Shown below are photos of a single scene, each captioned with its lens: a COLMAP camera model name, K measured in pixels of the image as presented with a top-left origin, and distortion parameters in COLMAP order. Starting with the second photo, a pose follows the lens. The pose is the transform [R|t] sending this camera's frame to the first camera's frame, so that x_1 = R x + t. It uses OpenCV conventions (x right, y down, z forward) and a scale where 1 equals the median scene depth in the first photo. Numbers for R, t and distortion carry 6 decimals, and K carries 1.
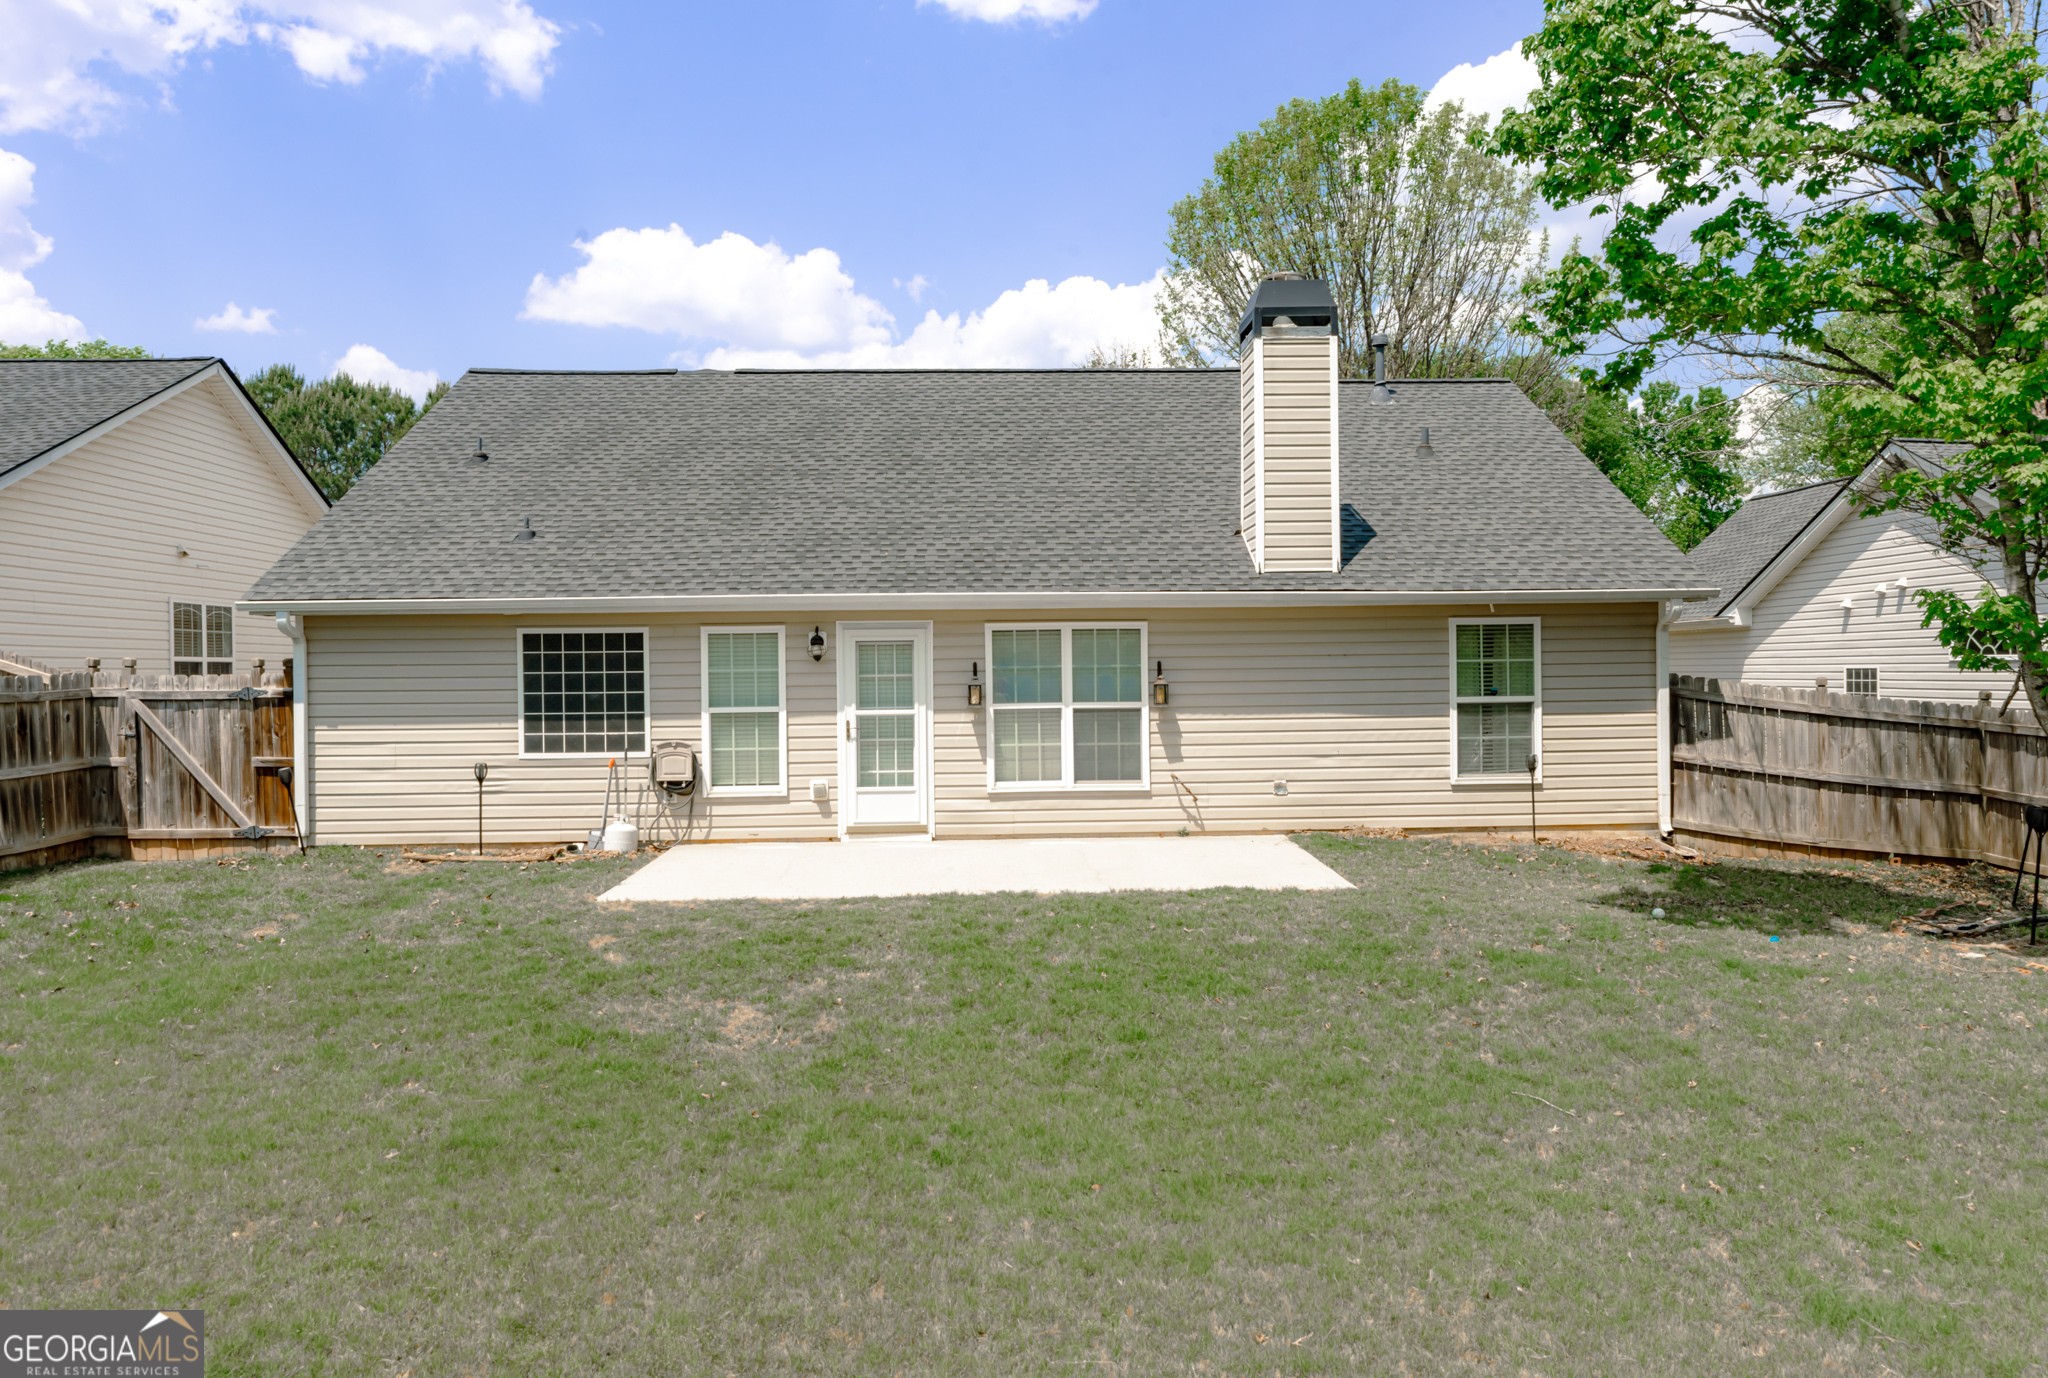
lens RADIAL K [[1424.8, 0, 1024.0], [0, 1424.8, 689.0], [0, 0, 1]] dist [0.006289, 0.004280]
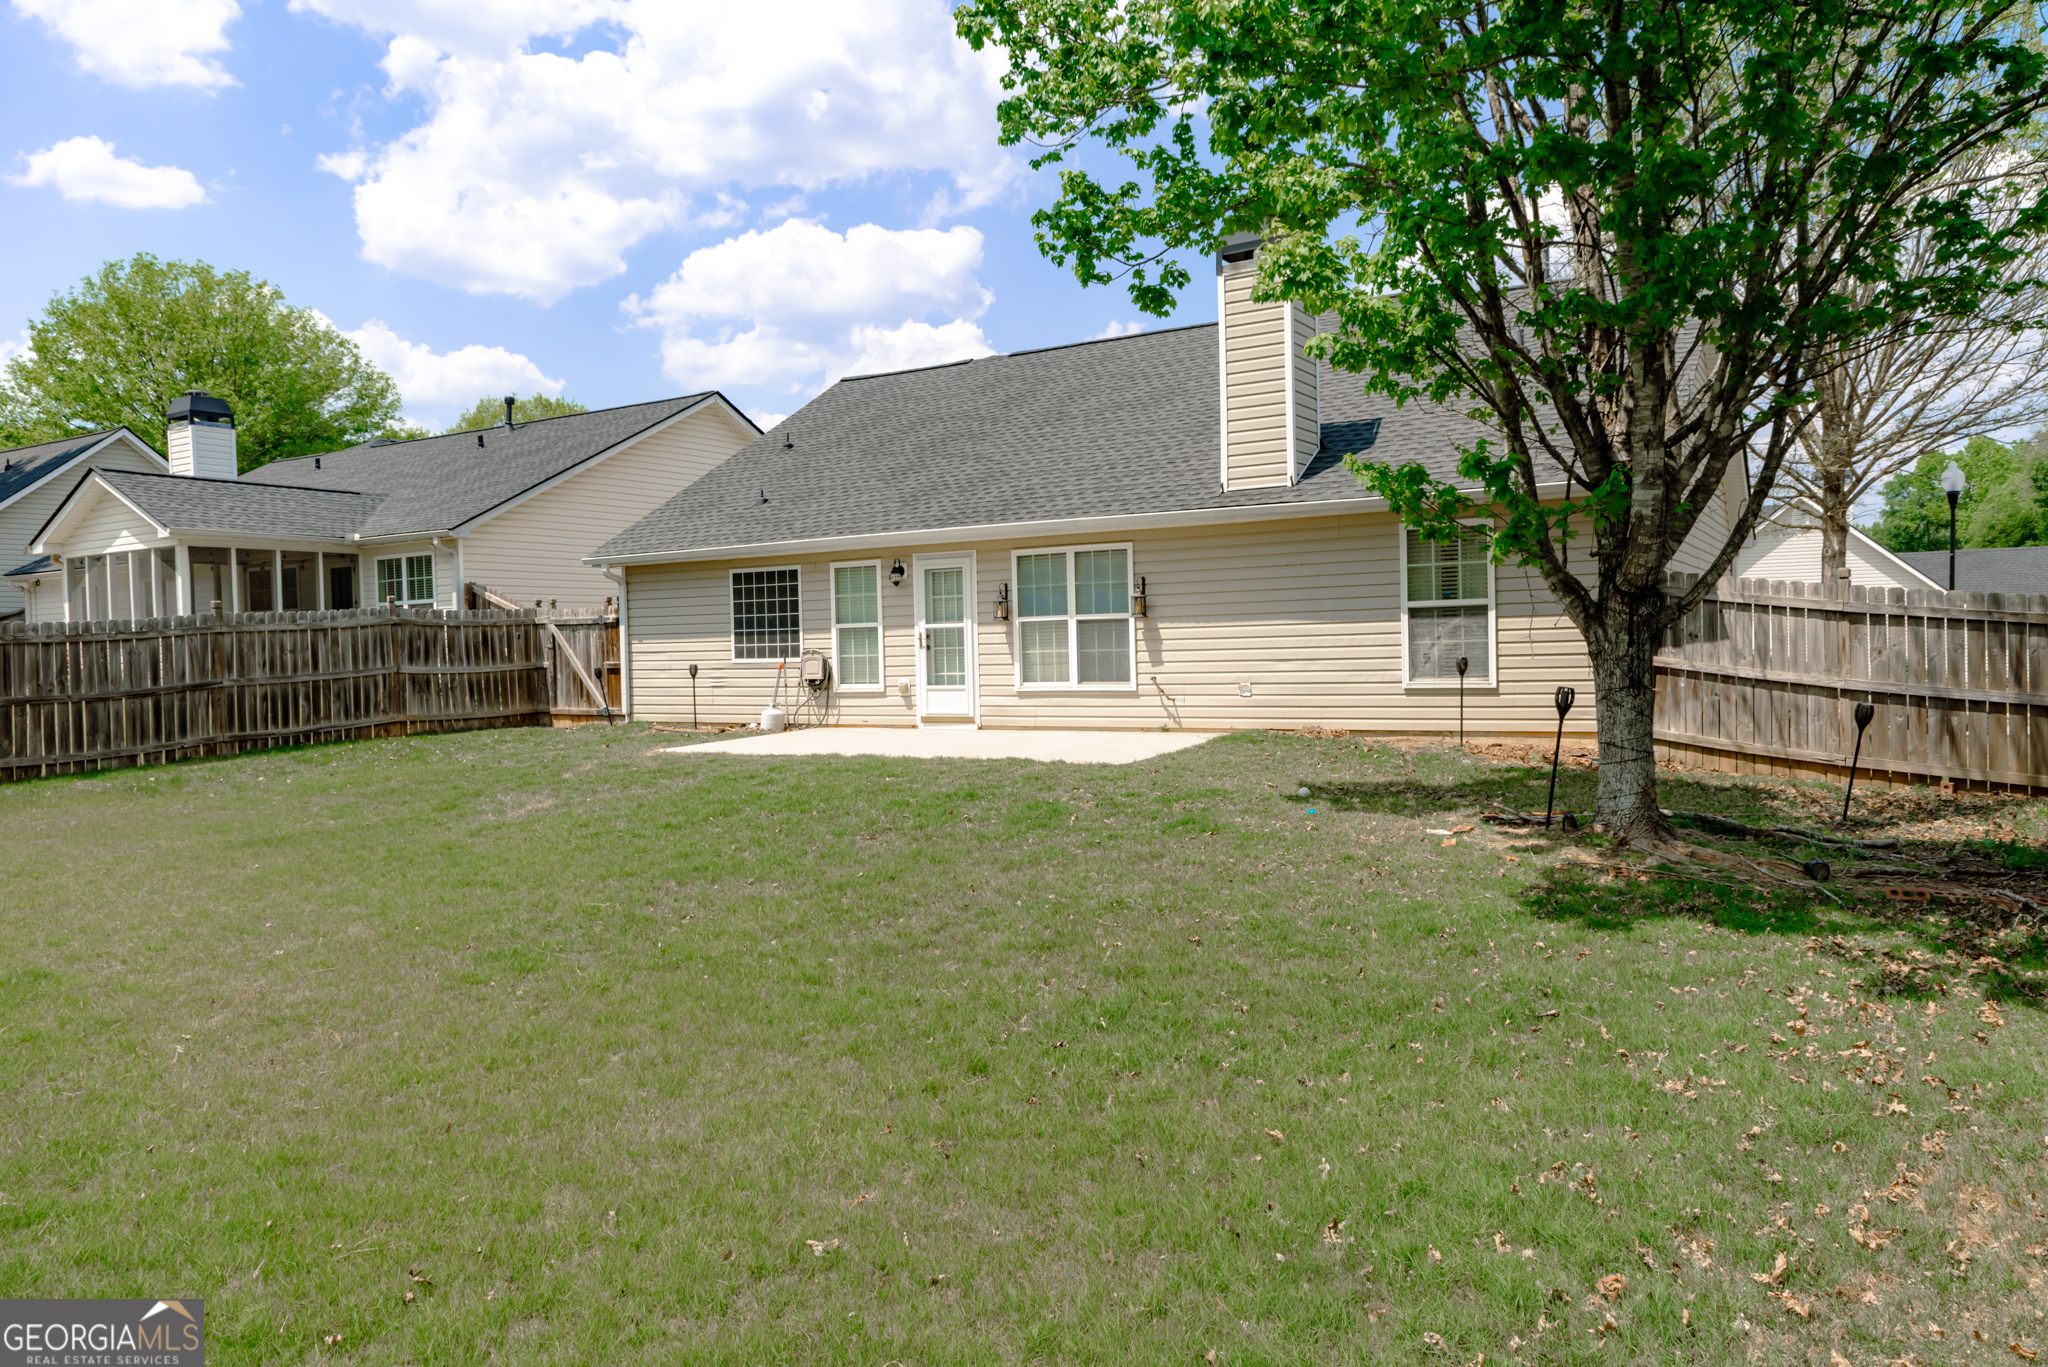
lens RADIAL K [[1381.7, 0, 1037.0], [0, 1381.7, 674.8], [0, 0, 1]] dist [-0.002790, 0.001957]
pose [[0.829908, 0.003468, -0.557890, 0.642900], [0.008676, 0.999780, 0.019120, 0.036992], [0.557833, -0.020708, 0.829695, 0.041984]]
